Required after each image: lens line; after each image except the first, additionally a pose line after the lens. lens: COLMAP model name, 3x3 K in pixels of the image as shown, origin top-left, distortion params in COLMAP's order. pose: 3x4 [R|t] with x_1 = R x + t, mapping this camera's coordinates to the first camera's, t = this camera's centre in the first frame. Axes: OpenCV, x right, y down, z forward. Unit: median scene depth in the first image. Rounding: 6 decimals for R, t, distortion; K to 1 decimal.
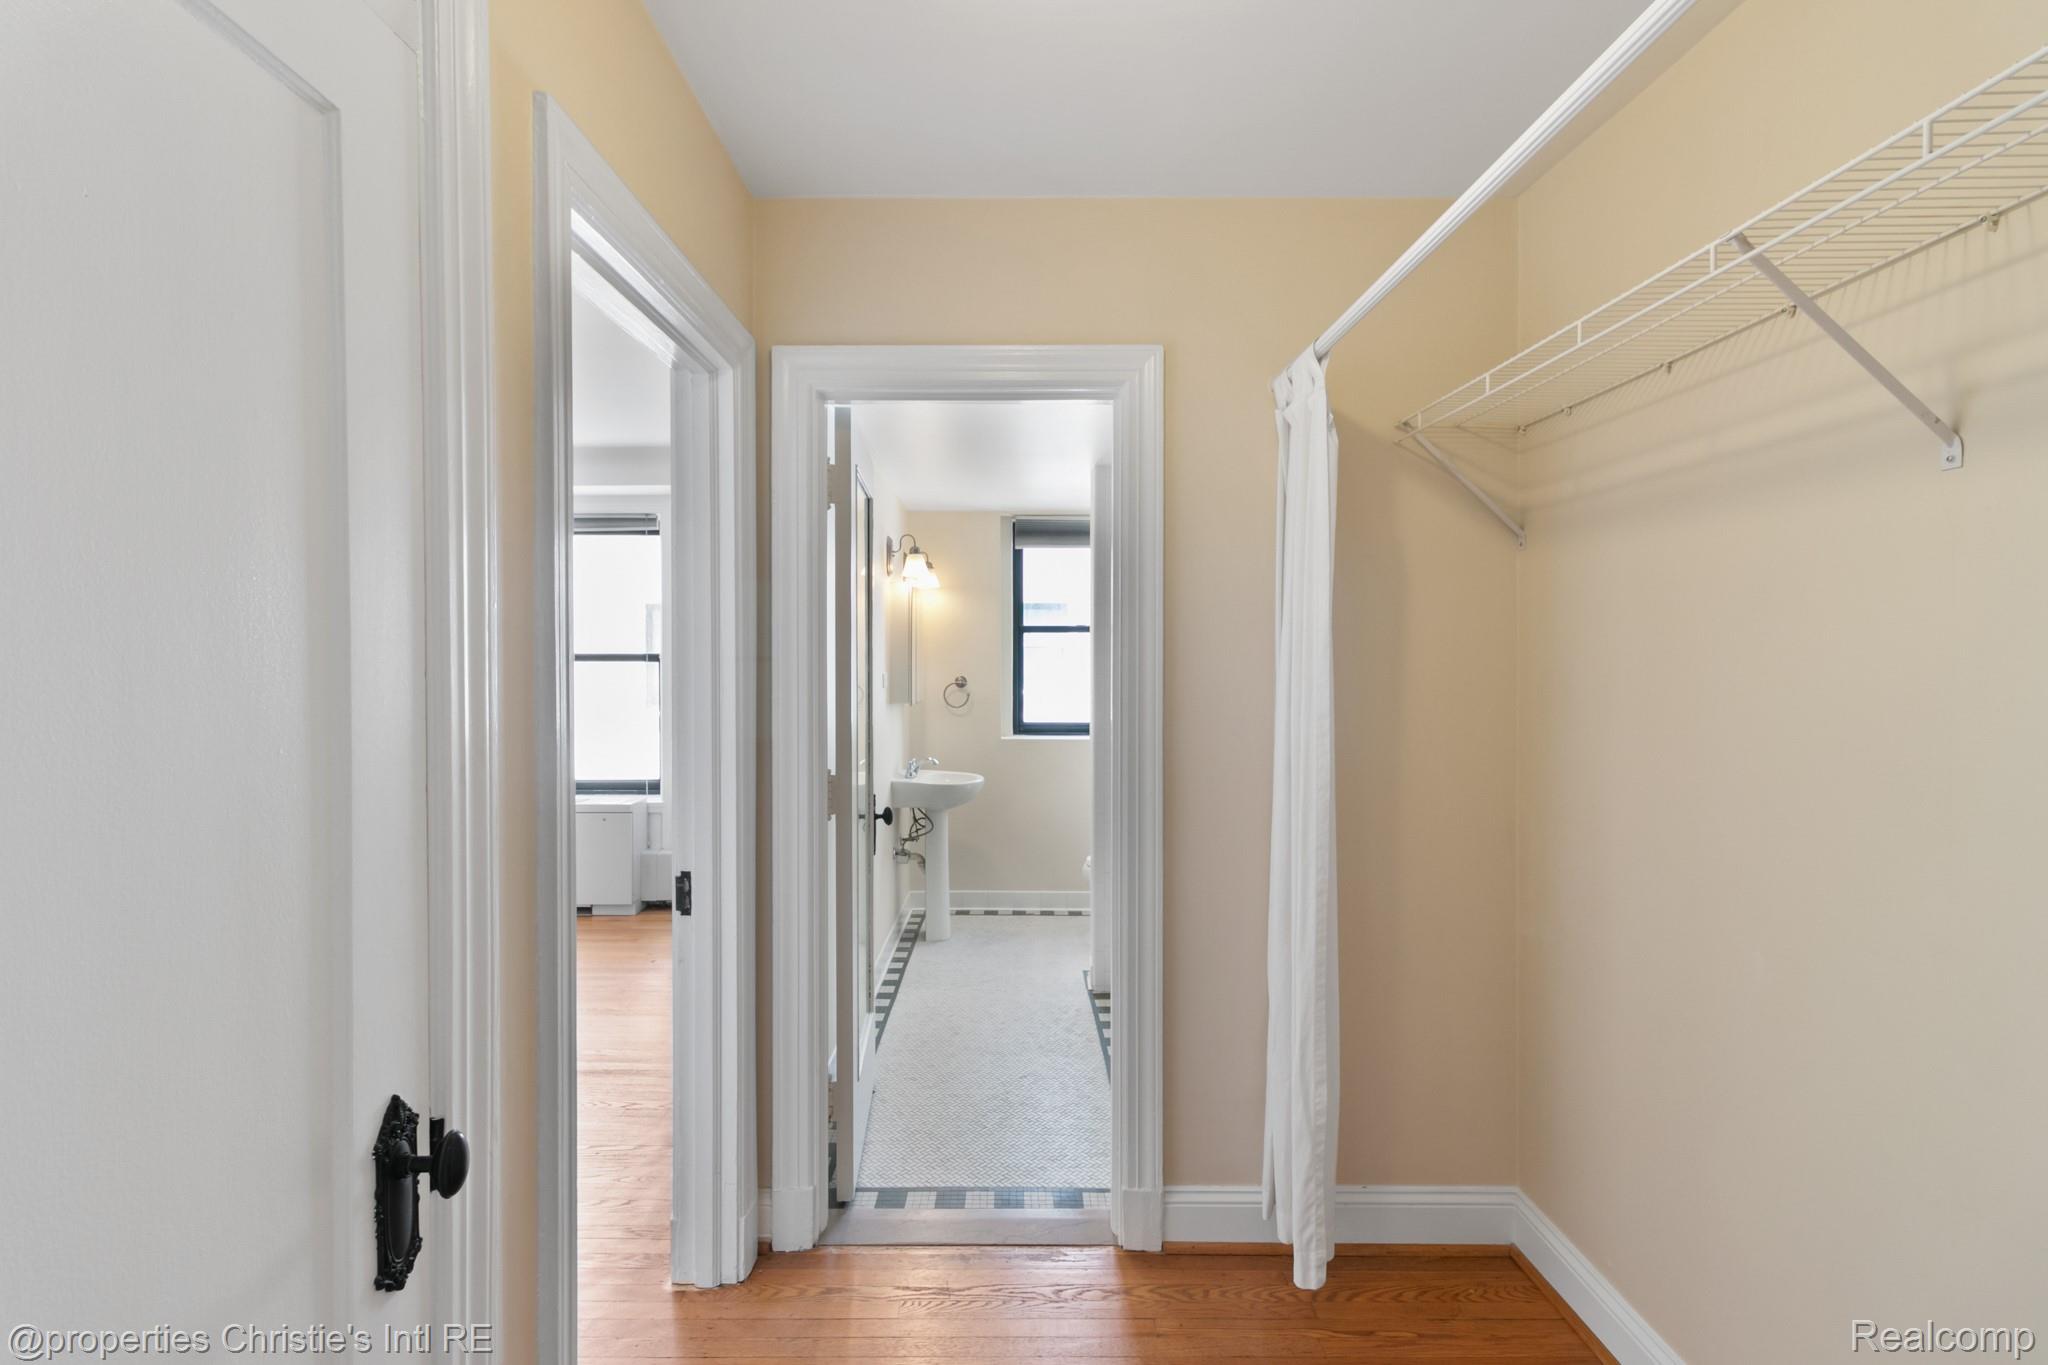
lens RADIAL K [[948.4, 0, 1025.0], [0, 948.4, 679.4], [0, 0, 1]] dist [0.003179, 0.000994]
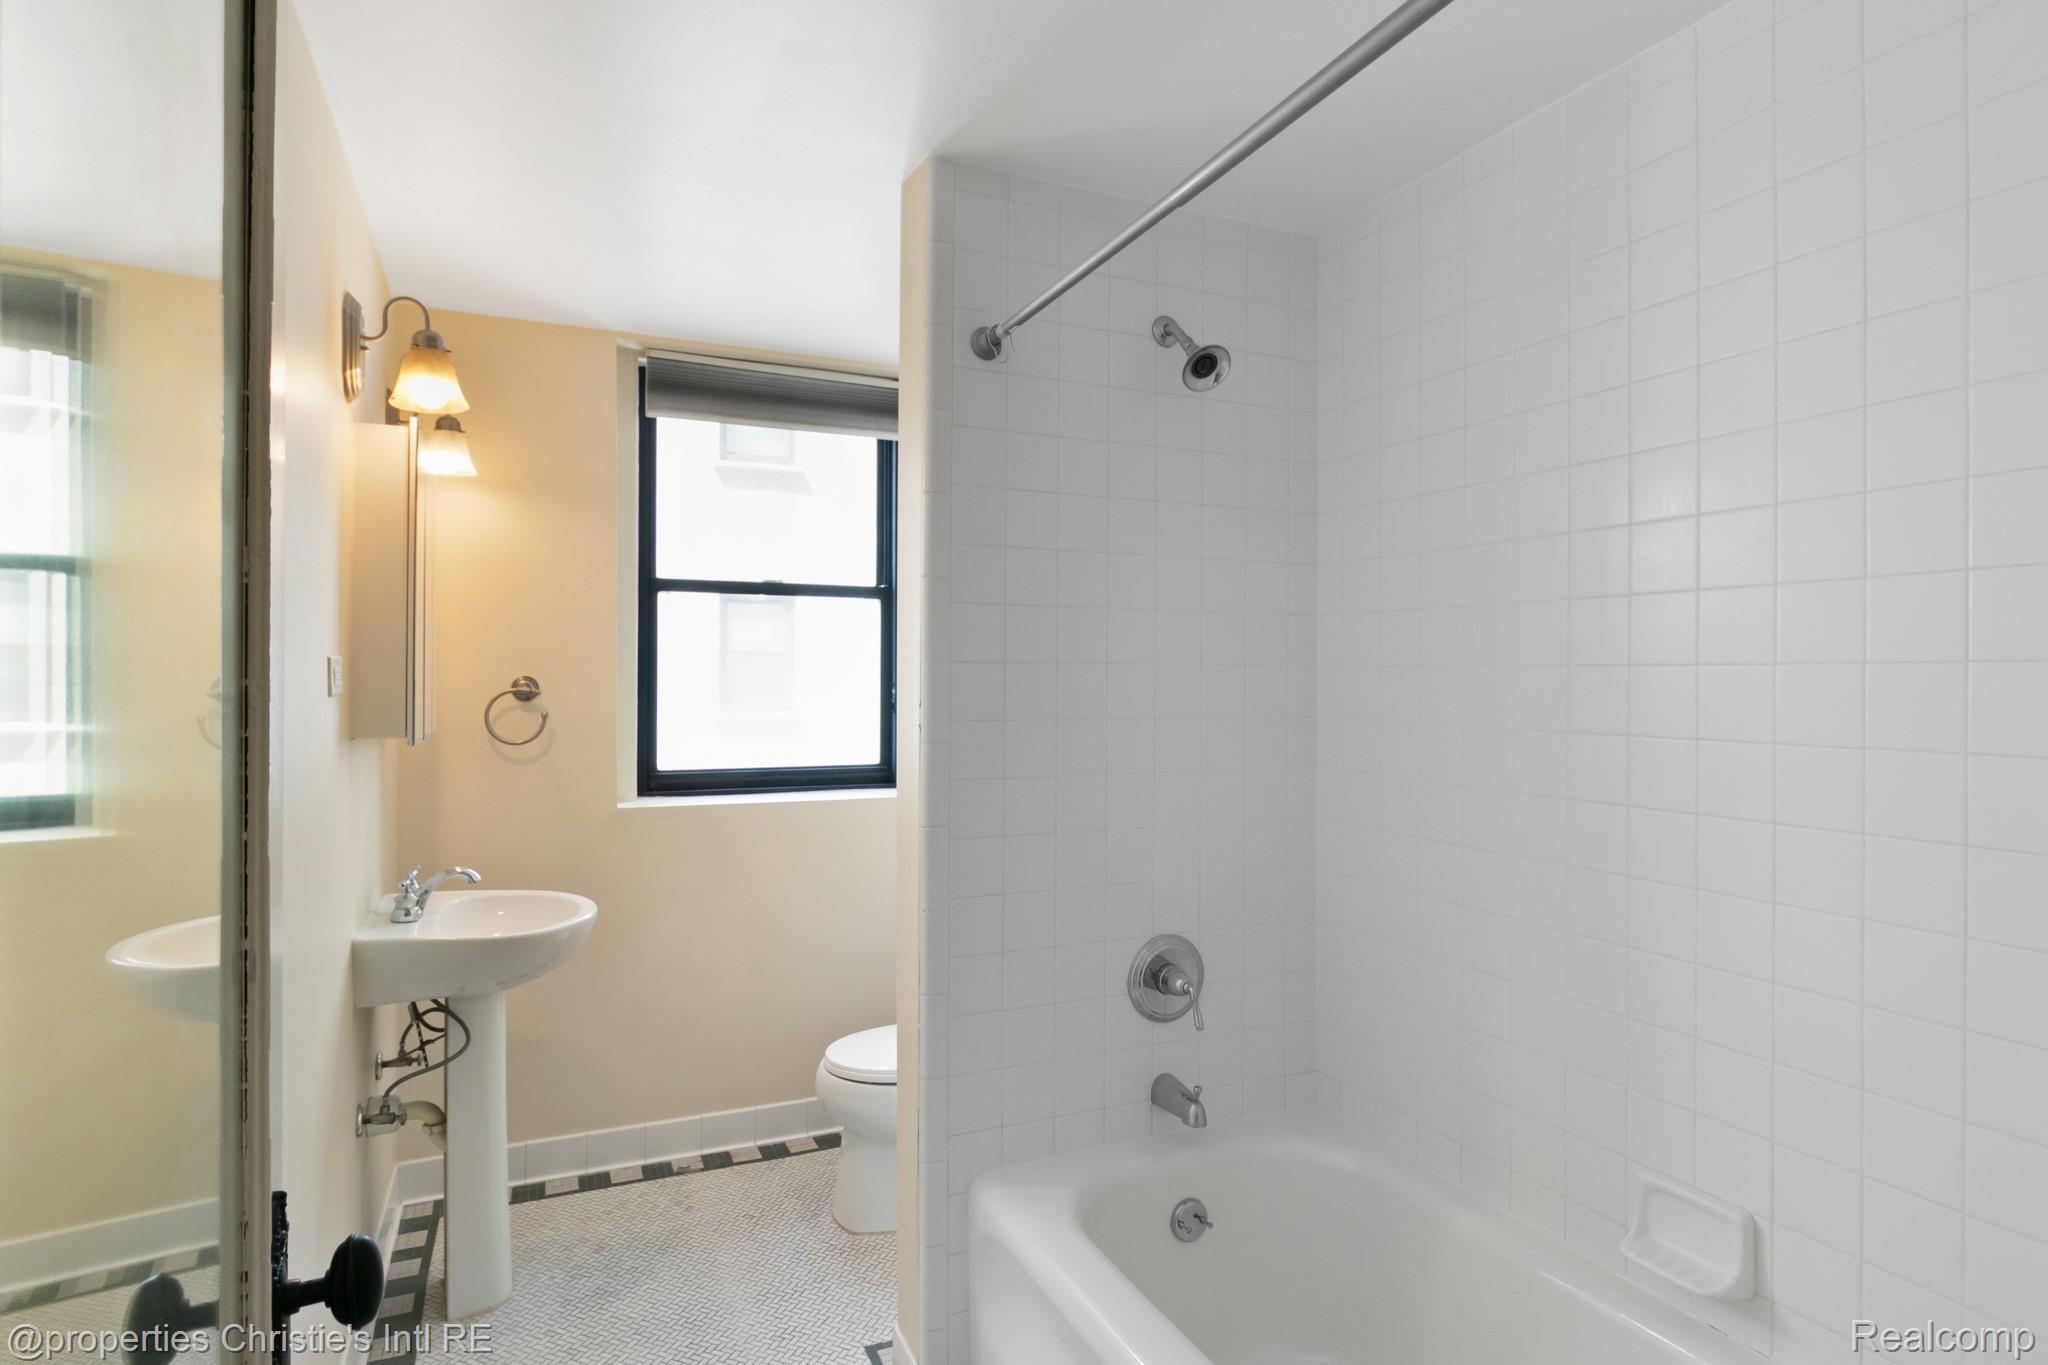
lens RADIAL K [[1095.6, 0, 1024.4], [0, 1095.6, 684.3], [0, 0, 1]] dist [-0.003686, -0.001847]
pose [[0.913645, 0.003434, 0.406499, -0.067055], [0.001052, 0.999941, -0.010811, 0.007082], [-0.406512, 0.010305, 0.913587, 0.447448]]
